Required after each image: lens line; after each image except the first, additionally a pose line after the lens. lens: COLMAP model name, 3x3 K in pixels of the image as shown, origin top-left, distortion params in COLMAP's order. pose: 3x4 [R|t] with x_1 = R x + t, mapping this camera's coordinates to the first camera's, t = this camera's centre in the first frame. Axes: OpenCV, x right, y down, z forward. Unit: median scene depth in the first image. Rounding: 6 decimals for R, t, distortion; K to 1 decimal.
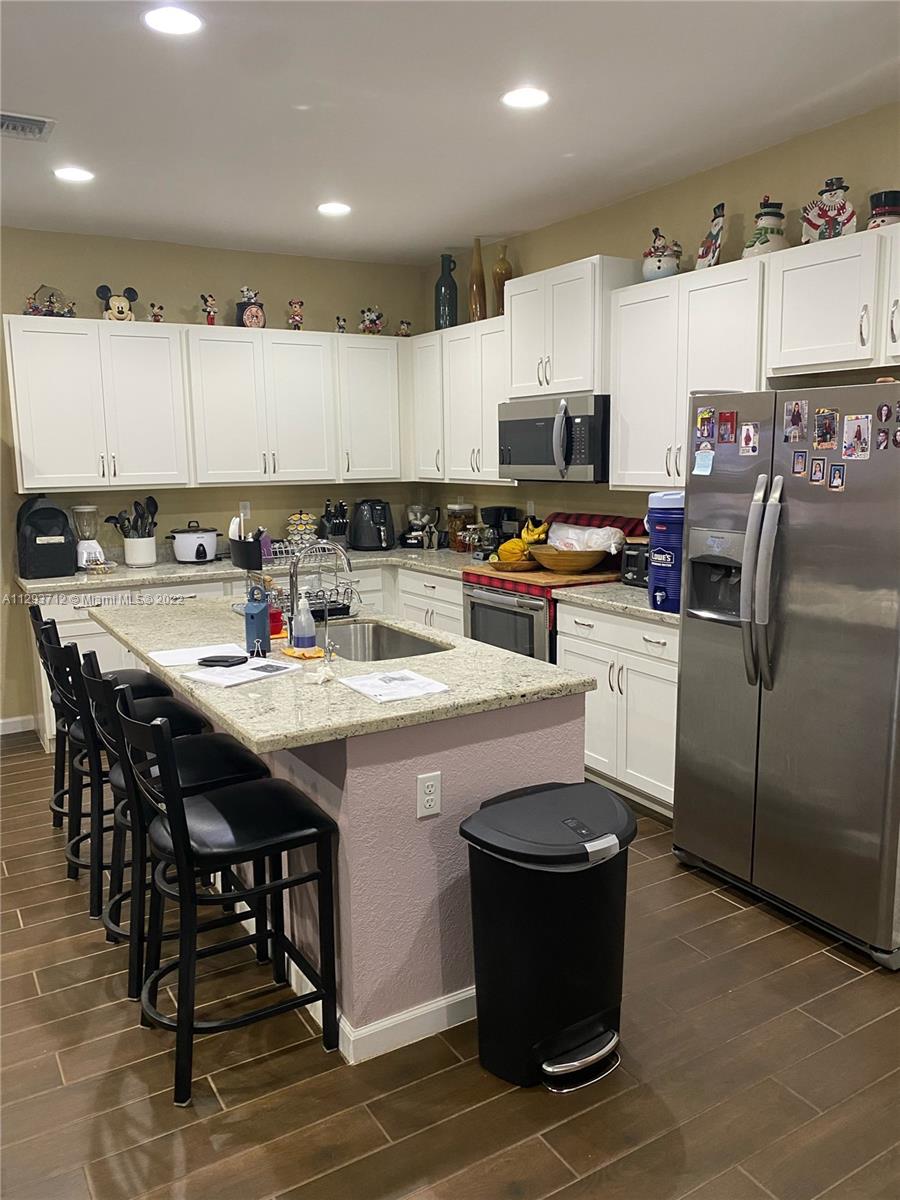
lens RADIAL K [[916.2, 0, 448.4], [0, 916.2, 600.5], [0, 0, 1]] dist [-0.009361, -0.000014]
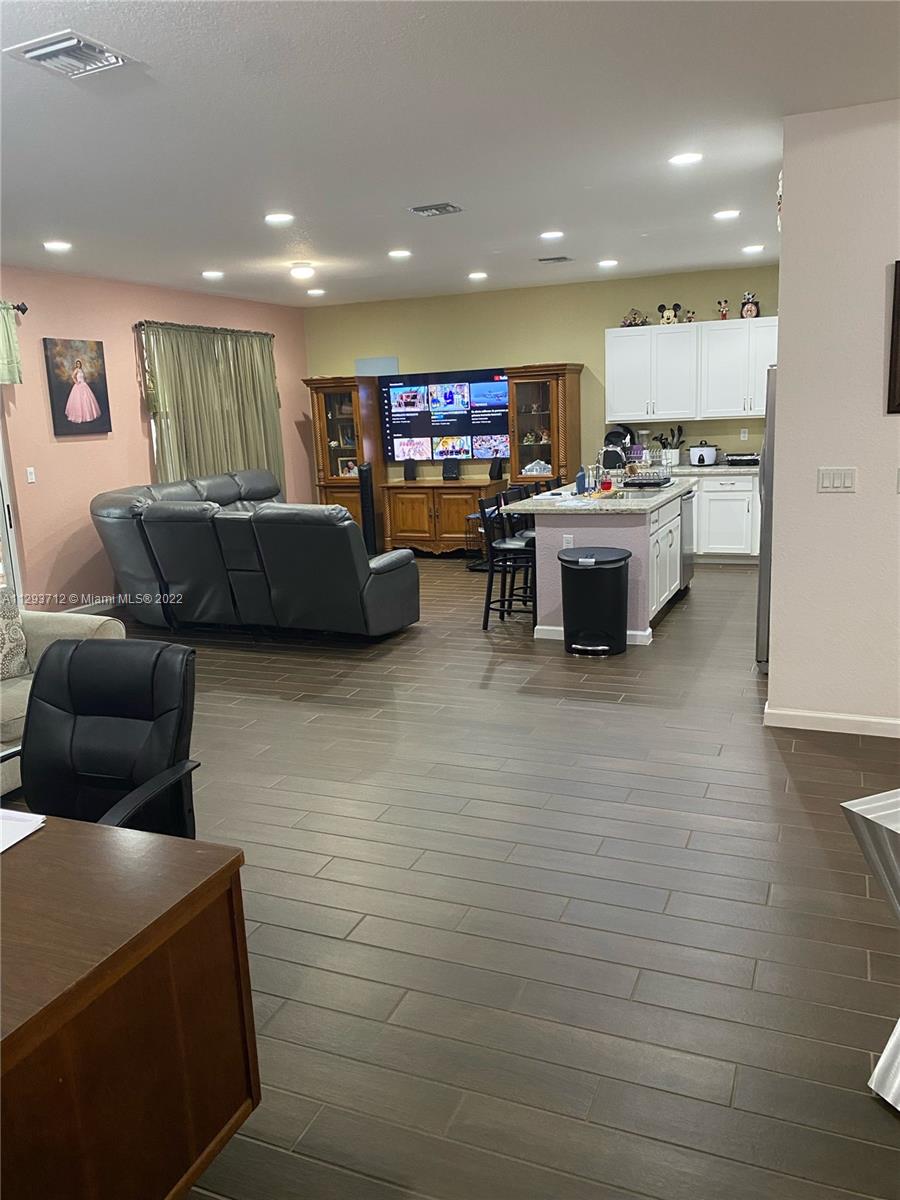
lens RADIAL K [[916.2, 0, 448.8], [0, 916.2, 600.1], [0, 0, 1]] dist [-0.009361, -0.000014]
pose [[0.598877, 0.159275, -0.784843, 0.823118], [-0.086155, 0.987149, 0.134590, 0.016163], [0.796193, -0.012985, 0.604903, -0.389984]]
